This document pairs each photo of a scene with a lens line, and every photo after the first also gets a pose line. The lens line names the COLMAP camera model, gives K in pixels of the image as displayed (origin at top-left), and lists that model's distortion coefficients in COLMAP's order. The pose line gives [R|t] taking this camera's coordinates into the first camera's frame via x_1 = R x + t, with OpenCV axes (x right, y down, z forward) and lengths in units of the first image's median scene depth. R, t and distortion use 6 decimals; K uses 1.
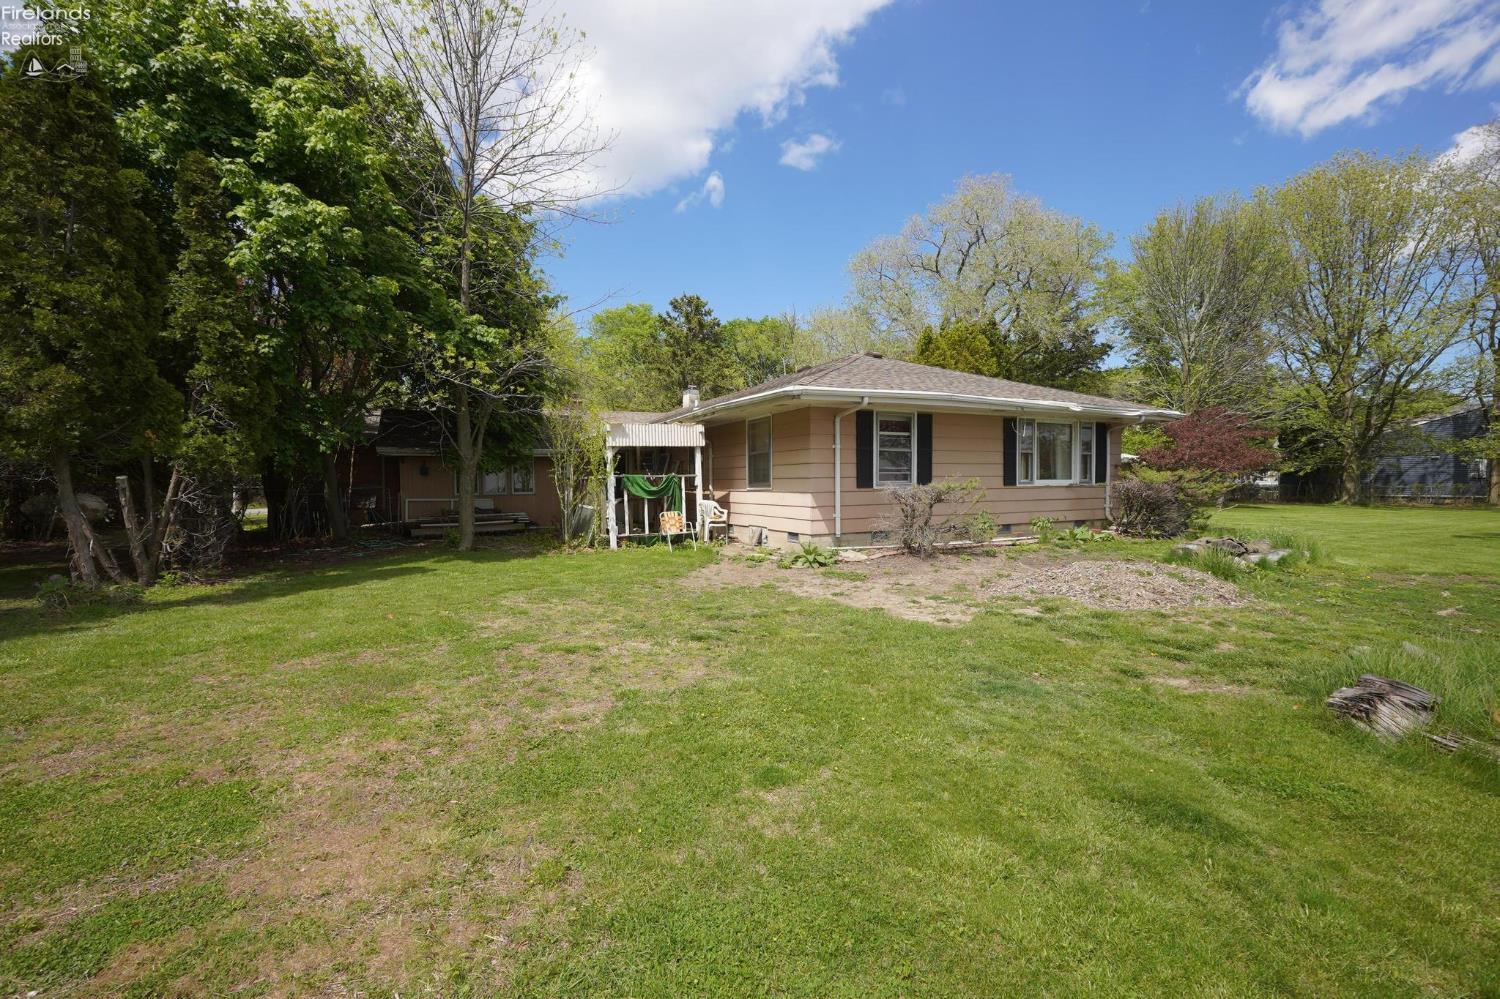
lens RADIAL K [[635.4, 0, 747.3], [0, 635.4, 475.4], [0, 0, 1]] dist [-0.016601, 0.000151]
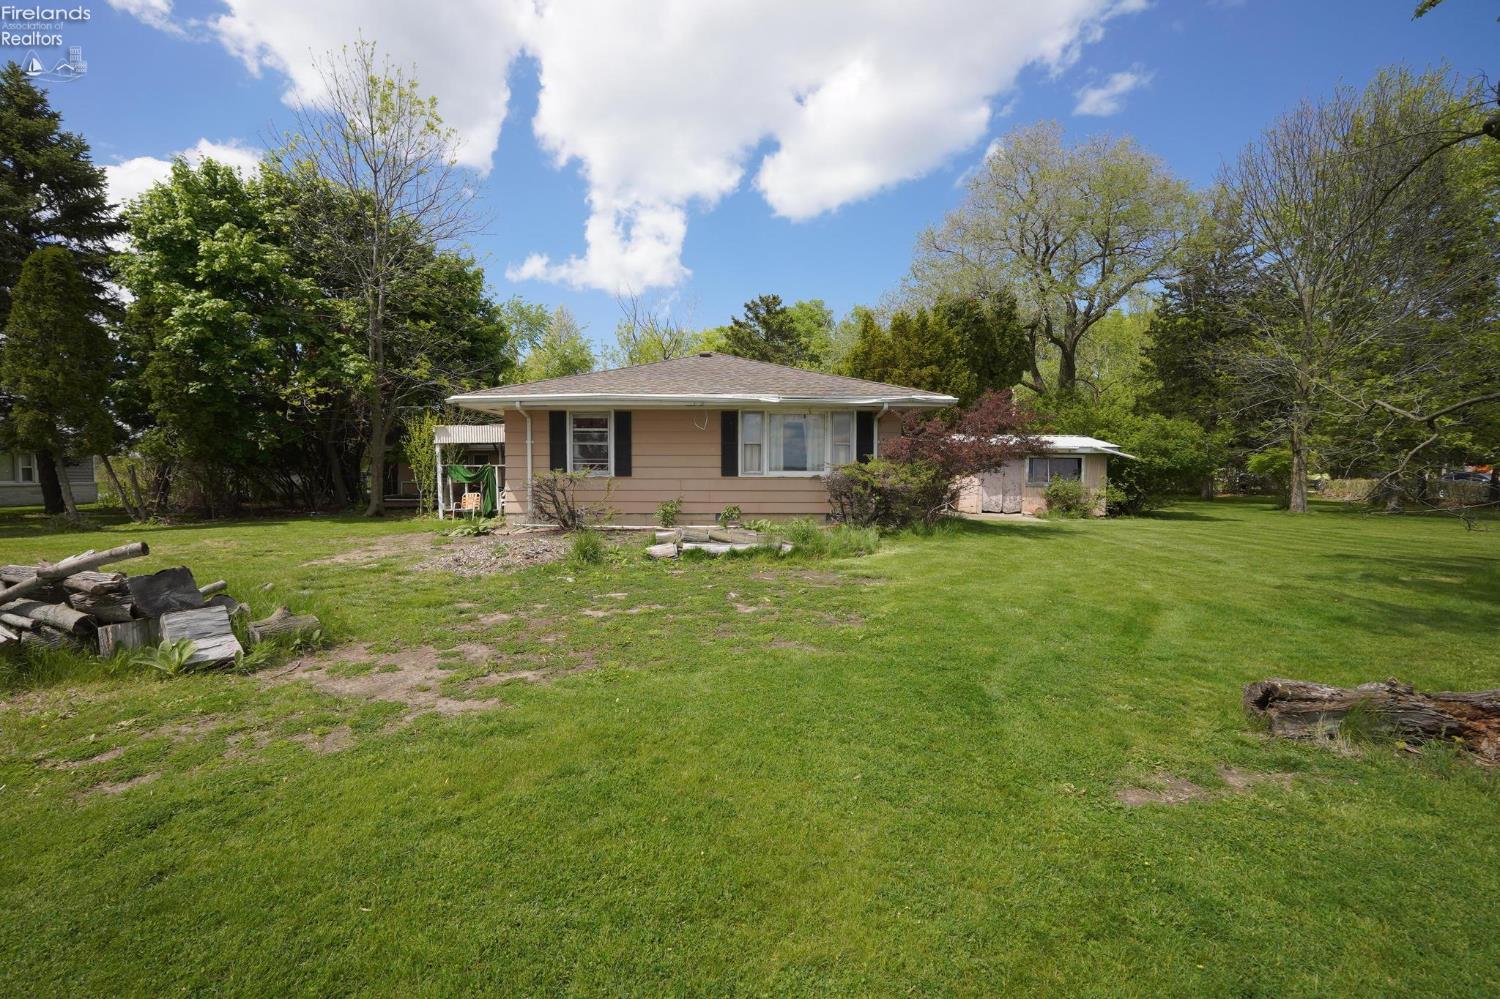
lens RADIAL K [[635.4, 0, 747.3], [0, 635.4, 475.4], [0, 0, 1]] dist [-0.016601, 0.000151]
pose [[0.901739, 0.010438, -0.432154, 0.839512], [-0.004080, 0.999869, 0.015636, -0.001432], [0.432261, -0.012337, 0.901664, 0.066303]]
